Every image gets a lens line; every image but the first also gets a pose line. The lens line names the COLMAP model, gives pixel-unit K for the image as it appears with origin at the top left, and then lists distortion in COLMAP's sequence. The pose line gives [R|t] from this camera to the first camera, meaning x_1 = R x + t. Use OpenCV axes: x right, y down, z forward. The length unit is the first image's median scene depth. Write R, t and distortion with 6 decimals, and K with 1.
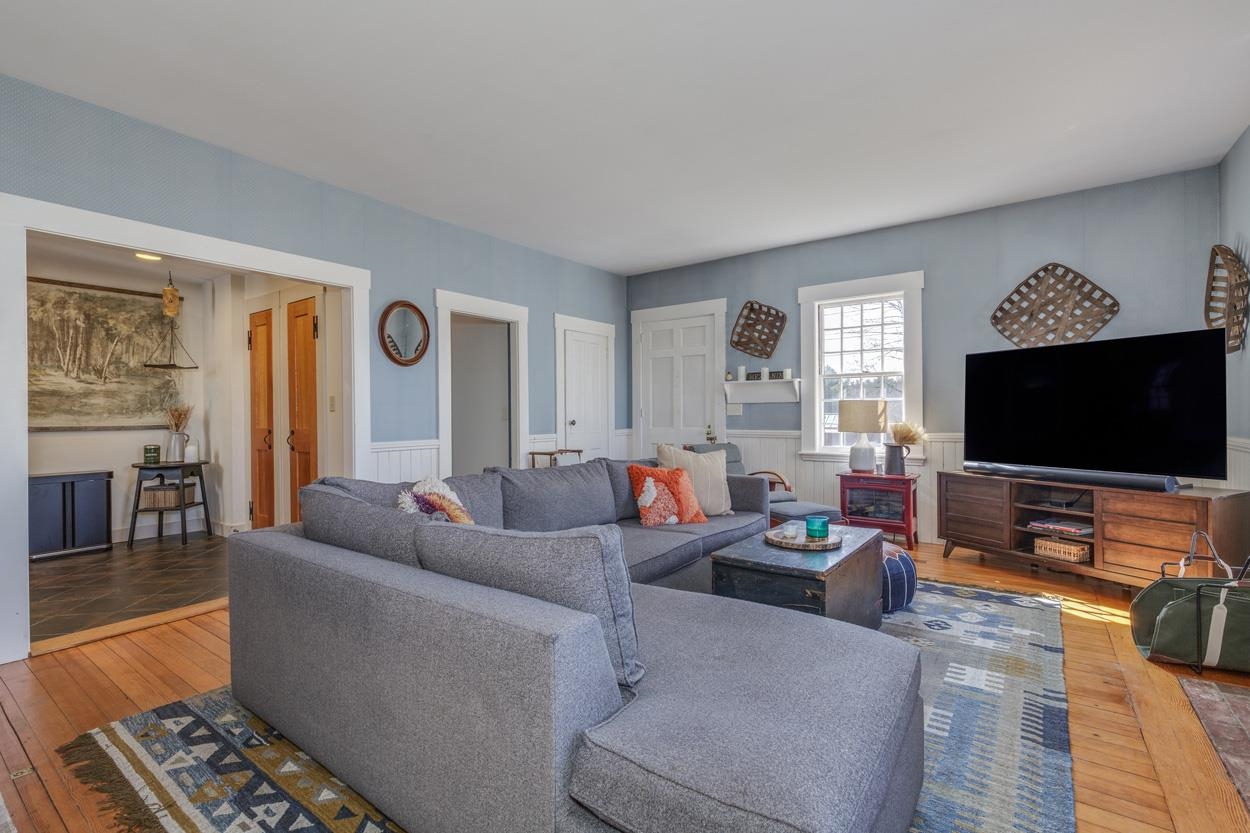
lens RADIAL K [[567.4, 0, 622.7], [0, 567.4, 417.8], [0, 0, 1]] dist [0.005566, -0.001920]
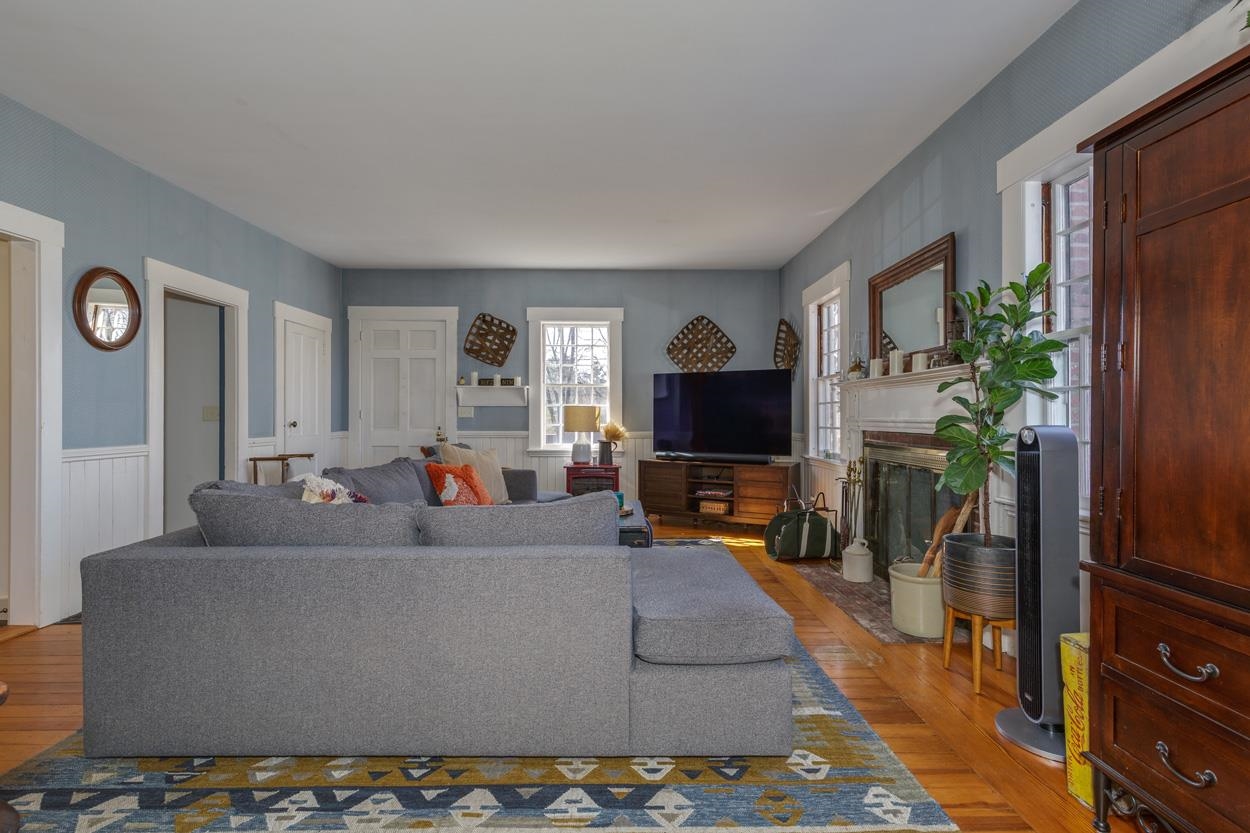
lens RADIAL K [[567.4, 0, 638.1], [0, 567.4, 418.1], [0, 0, 1]] dist [0.005566, -0.001920]
pose [[0.792883, 0.006225, 0.609342, -0.248950], [-0.003258, 0.999977, -0.005976, 0.002979], [-0.609365, 0.002753, 0.792885, -0.059844]]
